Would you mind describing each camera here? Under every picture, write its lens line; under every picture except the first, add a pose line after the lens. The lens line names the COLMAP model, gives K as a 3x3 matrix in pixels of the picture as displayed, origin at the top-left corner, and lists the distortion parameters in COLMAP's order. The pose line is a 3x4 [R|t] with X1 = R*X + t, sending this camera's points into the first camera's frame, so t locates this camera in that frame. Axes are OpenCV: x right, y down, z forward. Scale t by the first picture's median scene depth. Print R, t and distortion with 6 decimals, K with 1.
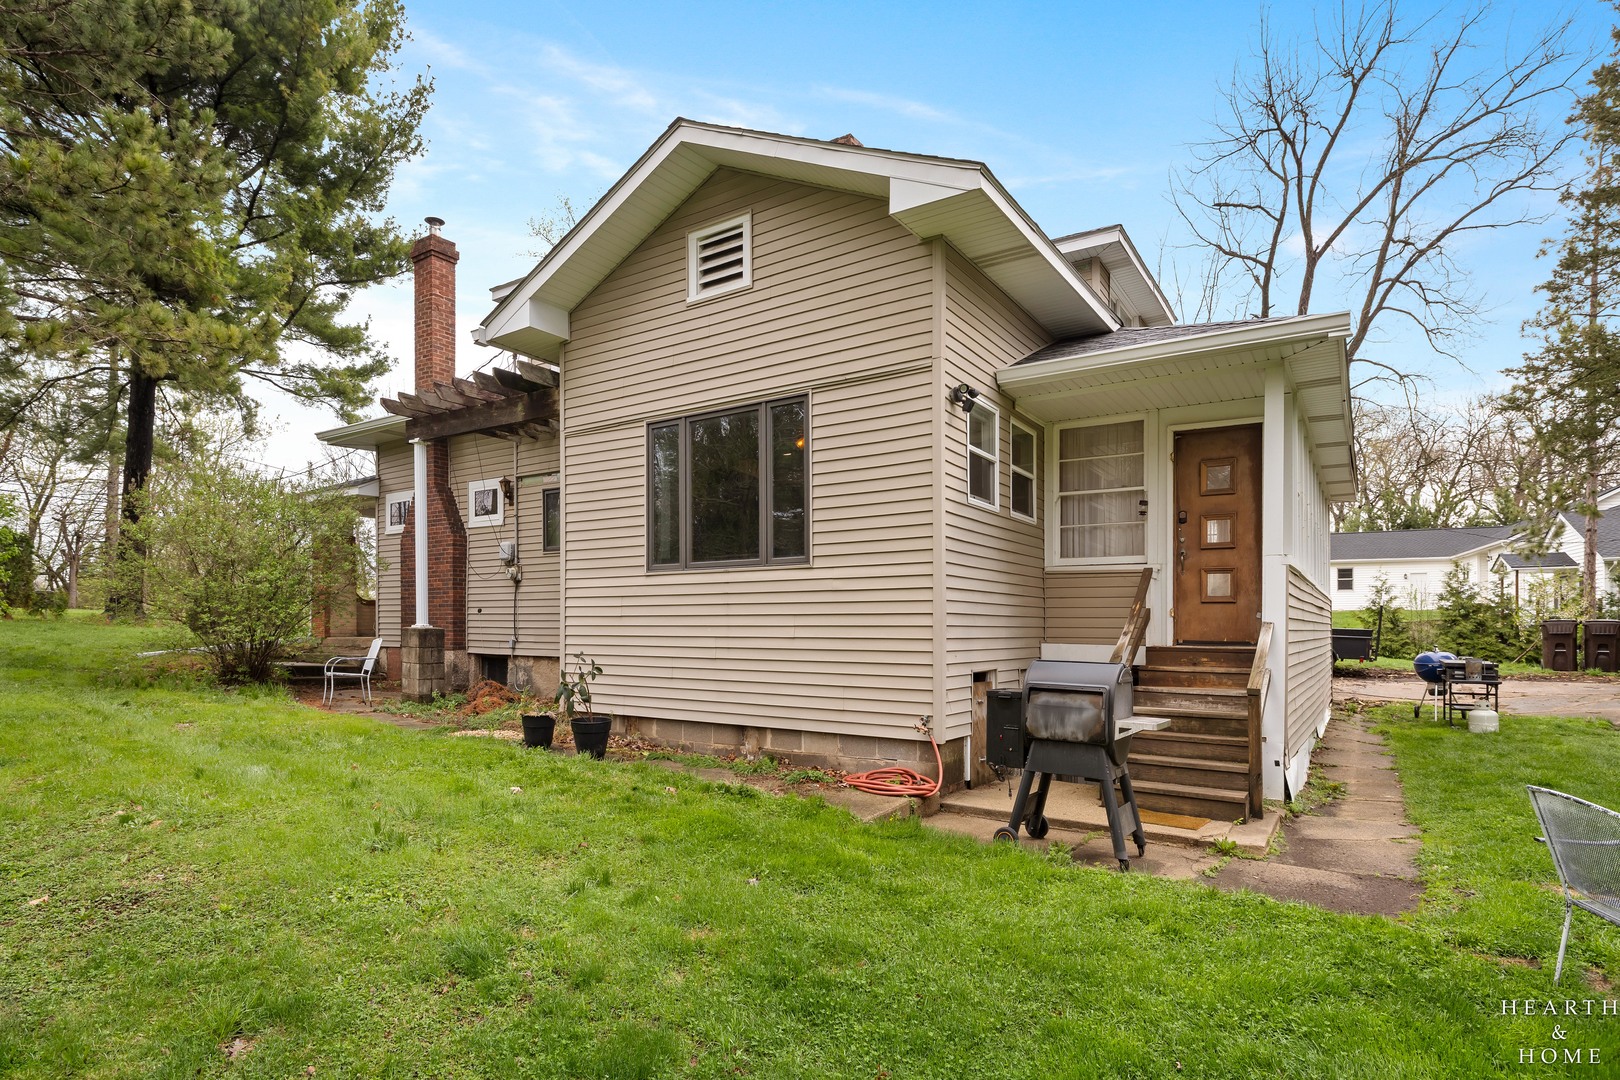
lens RADIAL K [[830.4, 0, 816.8], [0, 830.4, 611.6], [0, 0, 1]] dist [-0.000707, 0.000056]
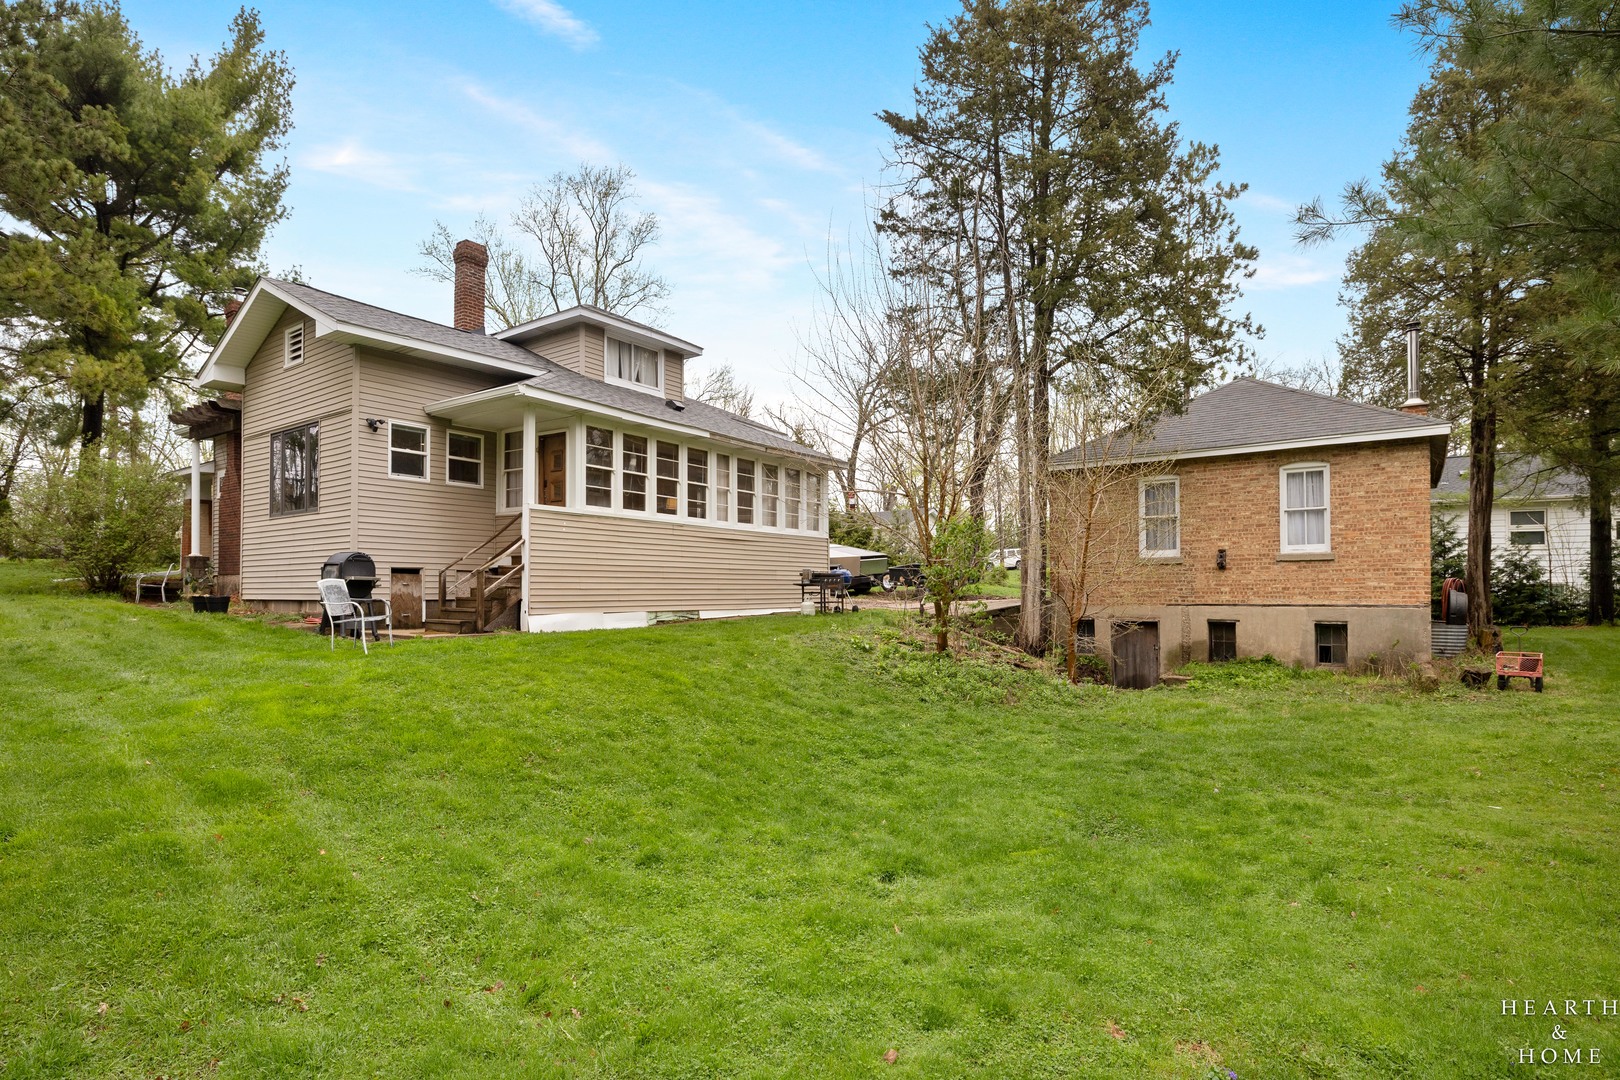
lens RADIAL K [[852.4, 0, 806.3], [0, 852.4, 559.7], [0, 0, 1]] dist [-0.003070, -0.000661]
pose [[0.998085, -0.004176, -0.061716, 0.365658], [0.002963, 0.999801, -0.019737, 0.028439], [0.061786, 0.019516, 0.997899, -0.258314]]
